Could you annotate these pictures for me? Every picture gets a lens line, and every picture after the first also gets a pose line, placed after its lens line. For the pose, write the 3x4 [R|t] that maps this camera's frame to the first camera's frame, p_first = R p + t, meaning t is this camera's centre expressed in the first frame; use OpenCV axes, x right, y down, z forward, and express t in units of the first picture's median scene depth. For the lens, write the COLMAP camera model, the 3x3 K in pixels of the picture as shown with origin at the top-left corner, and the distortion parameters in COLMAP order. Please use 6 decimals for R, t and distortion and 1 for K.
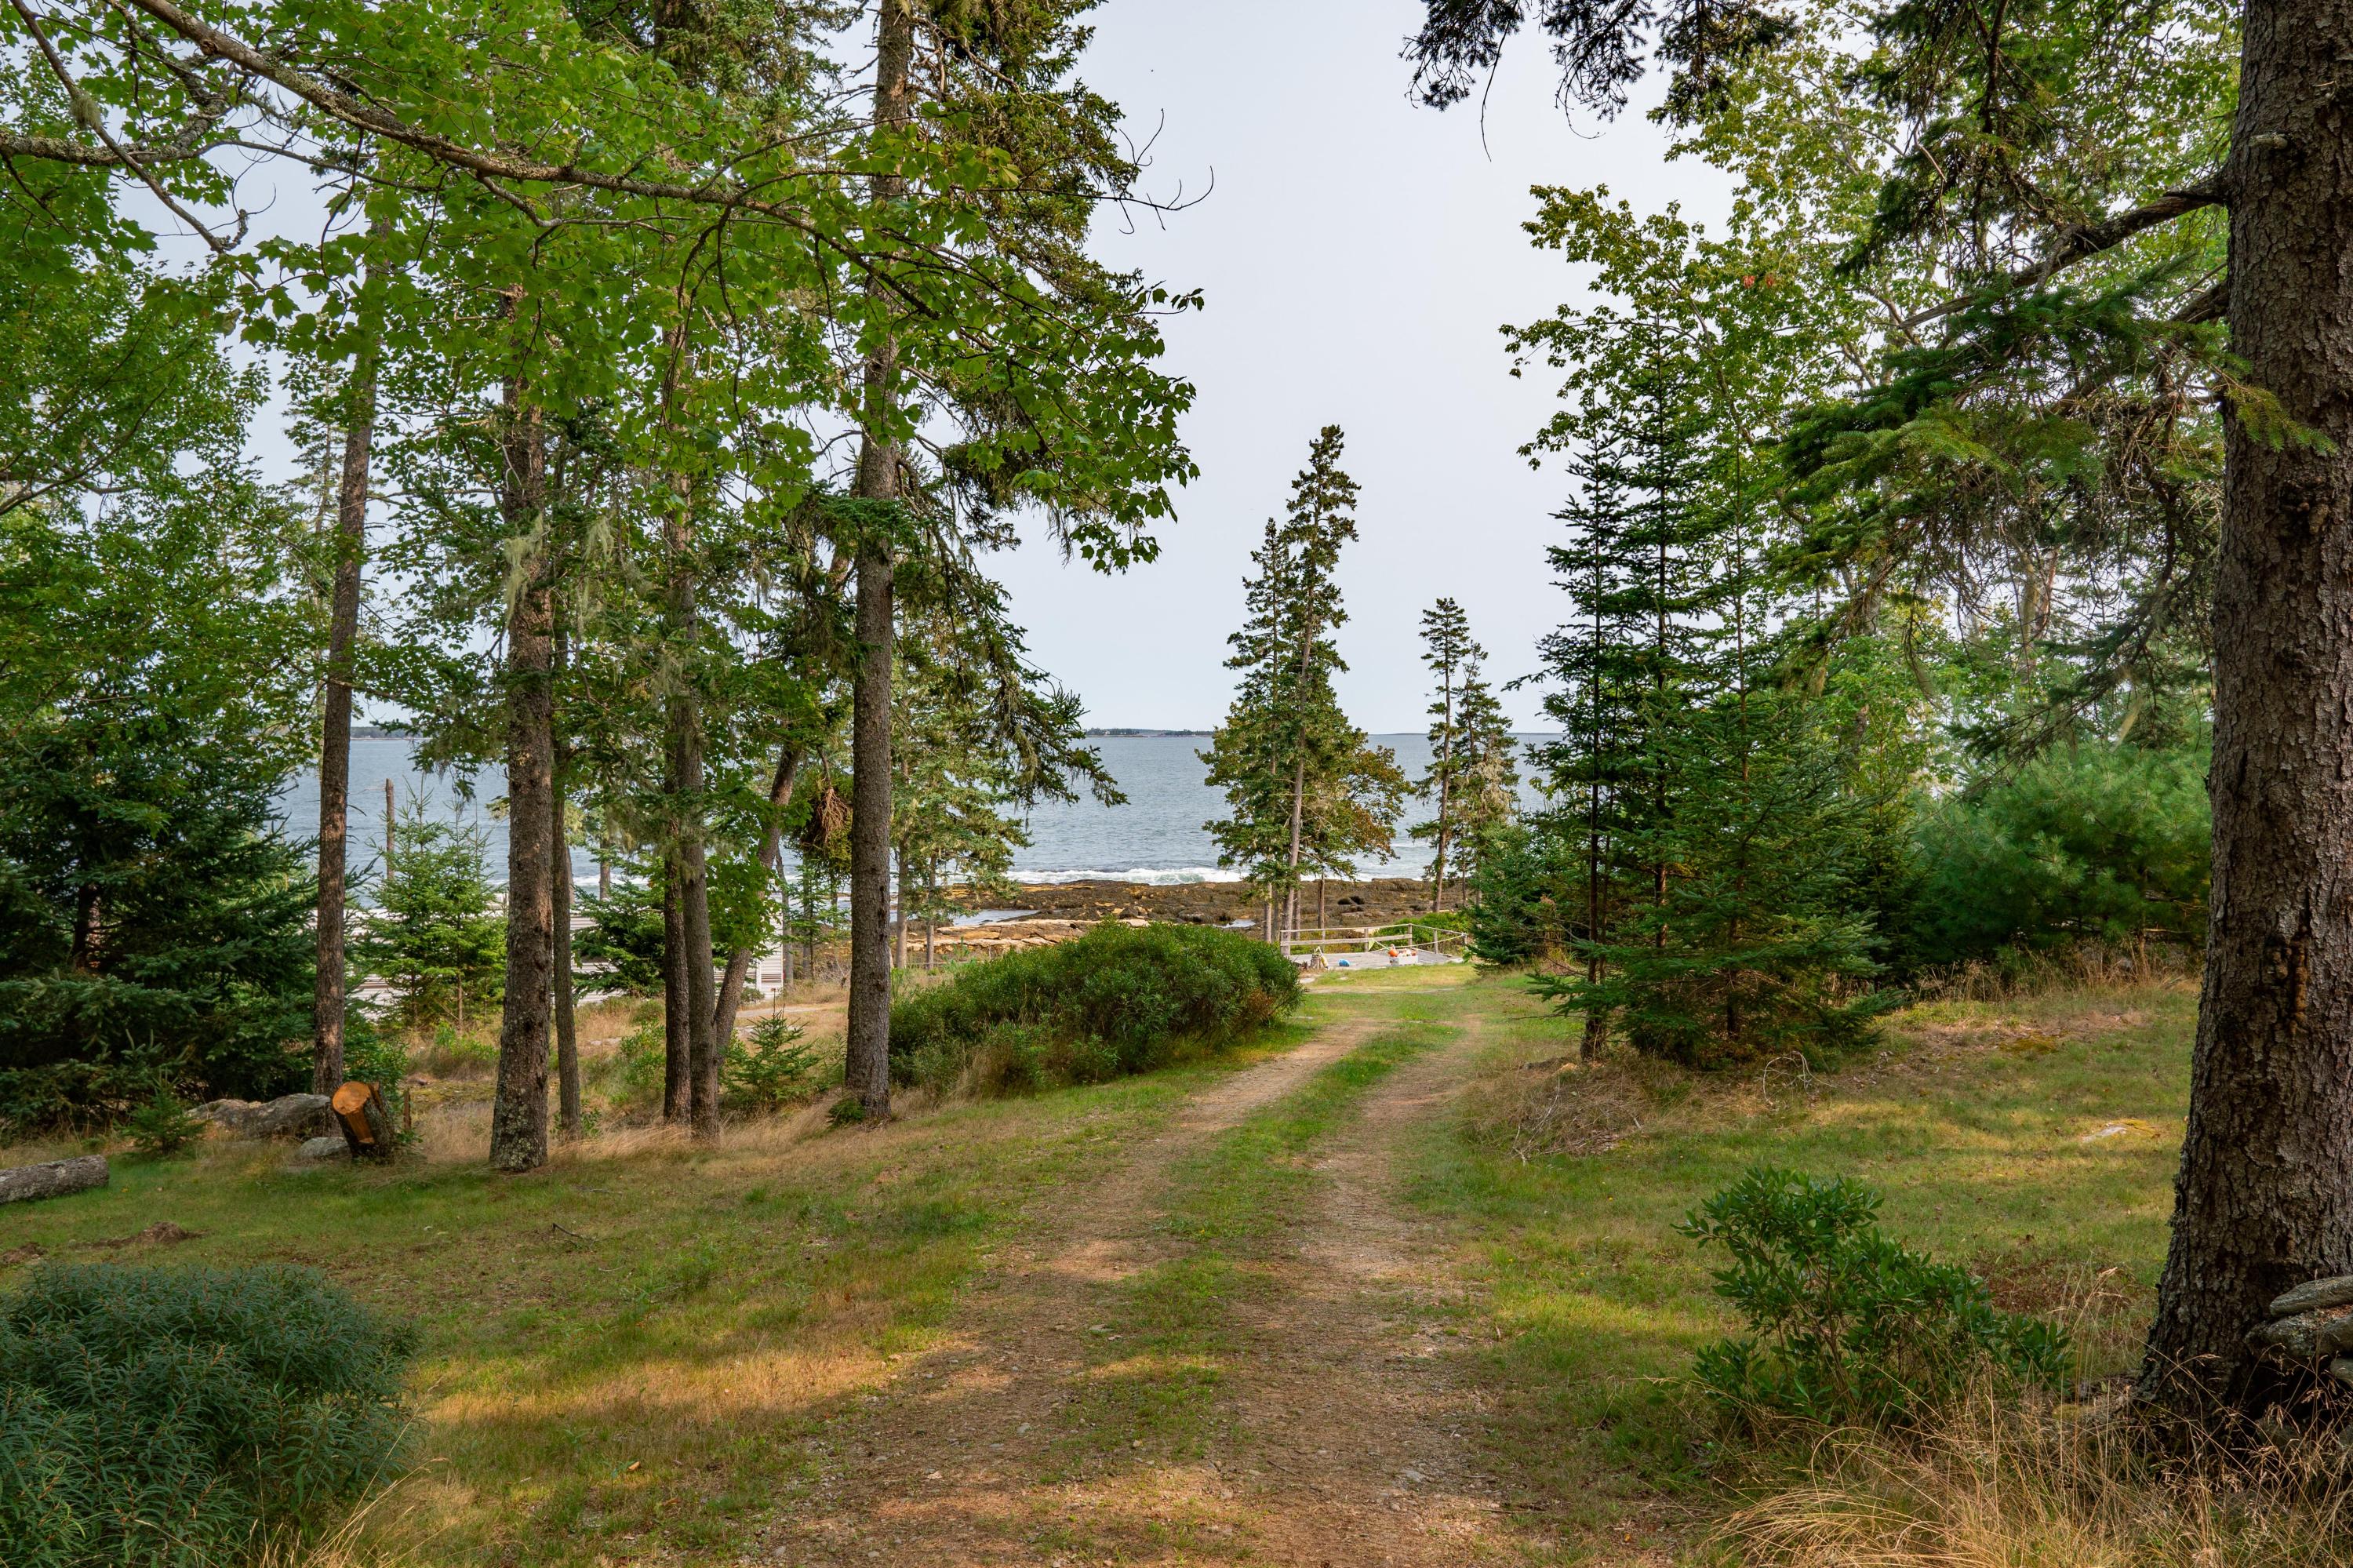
lens RADIAL K [[1672.9, 0, 1178.1], [0, 1672.9, 778.6], [0, 0, 1]] dist [-0.092755, 0.054801]
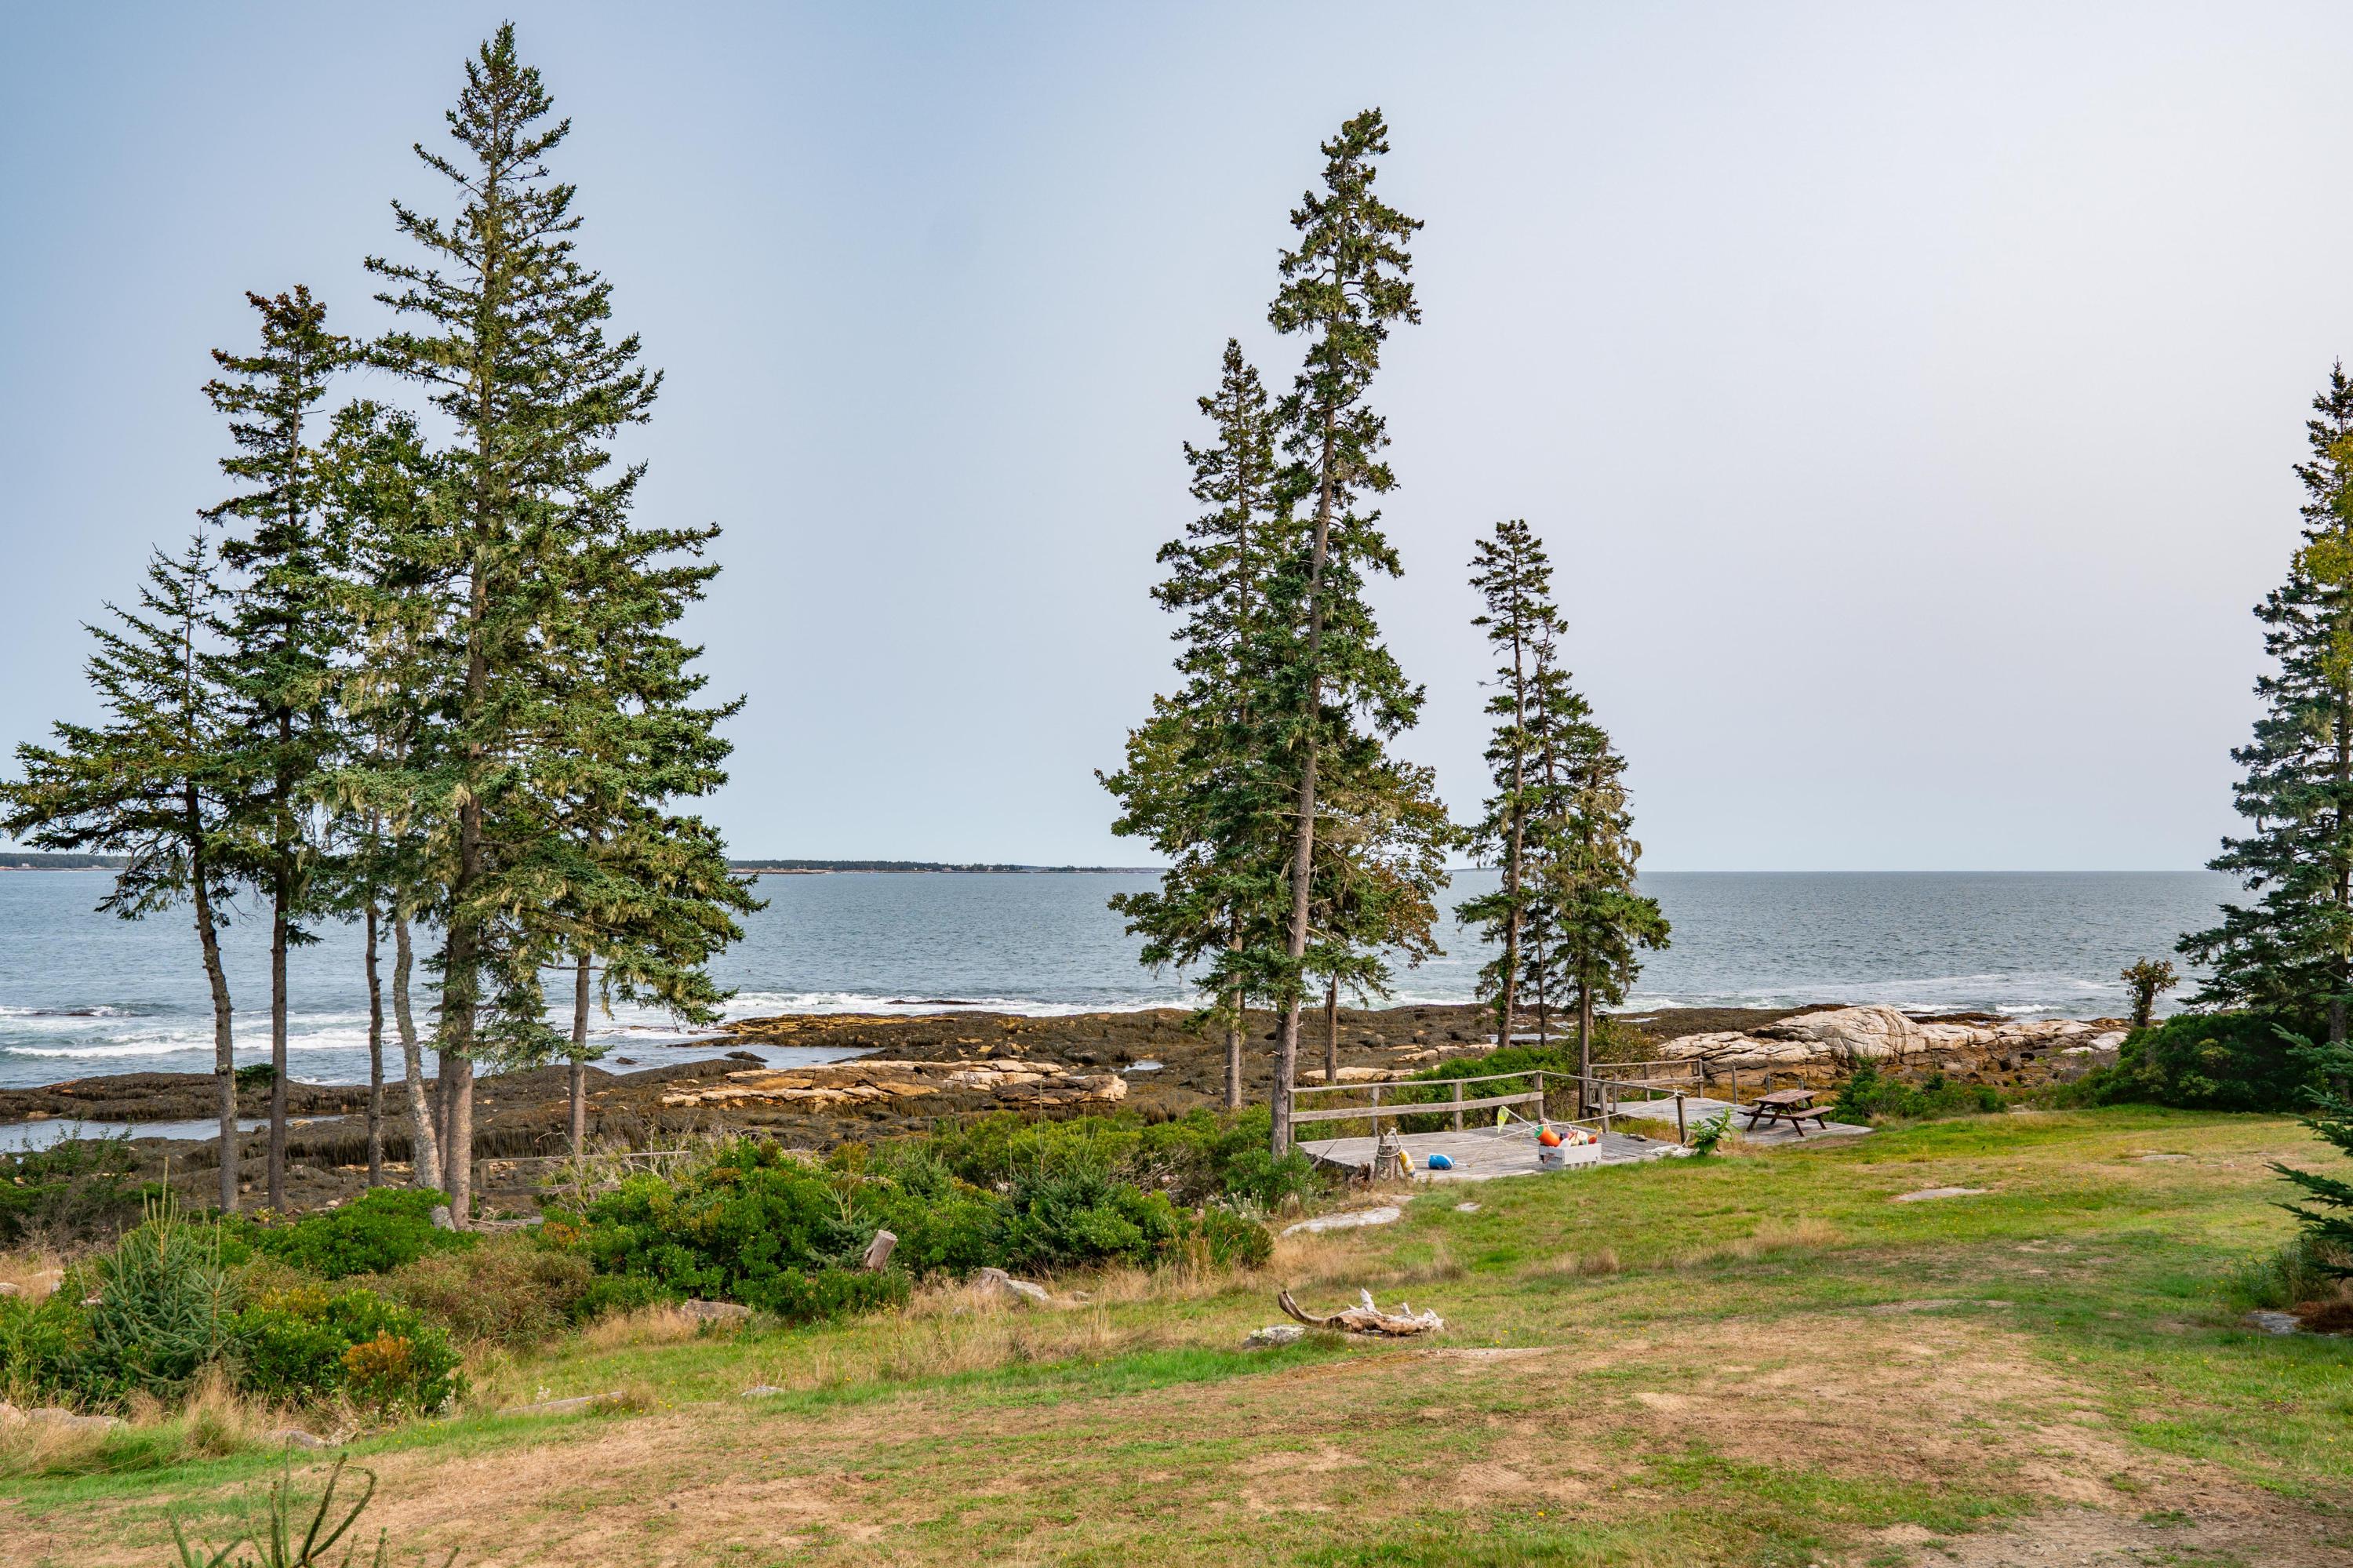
lens RADIAL K [[1672.9, 0, 1171.4], [0, 1672.9, 783.4], [0, 0, 1]] dist [-0.092755, 0.054801]
pose [[0.997838, 0.002503, 0.065680, -0.001803], [0.002597, 0.996993, -0.077448, 0.032956], [-0.065677, 0.077451, 0.994831, 0.425558]]
